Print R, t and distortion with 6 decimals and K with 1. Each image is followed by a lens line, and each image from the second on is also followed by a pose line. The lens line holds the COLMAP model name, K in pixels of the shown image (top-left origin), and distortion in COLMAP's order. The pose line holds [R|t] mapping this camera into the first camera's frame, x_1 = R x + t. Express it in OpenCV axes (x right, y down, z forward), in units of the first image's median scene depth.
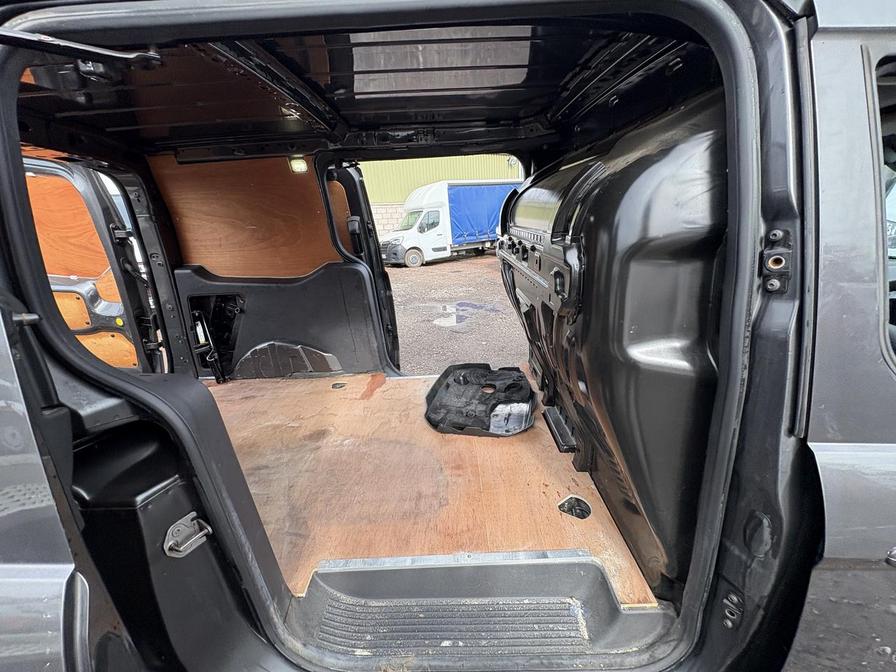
lens RADIAL K [[356.5, 0, 448.0], [0, 356.5, 336.0], [0, 0, 1]] dist [-0.000884, -0.000646]
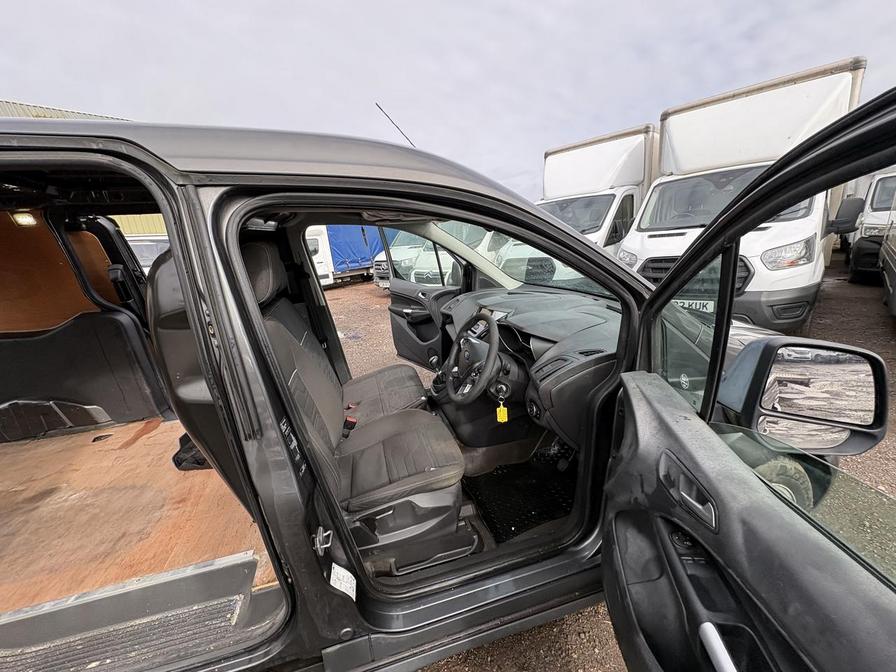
lens RADIAL K [[352.3, 0, 448.0], [0, 352.3, 336.0], [0, 0, 1]] dist [-0.001200, -0.000148]
pose [[0.962347, -0.077154, 0.260646, 0.380854], [0.092610, 0.994567, -0.047530, -0.003981], [-0.255563, 0.069879, 0.964264, -0.186207]]
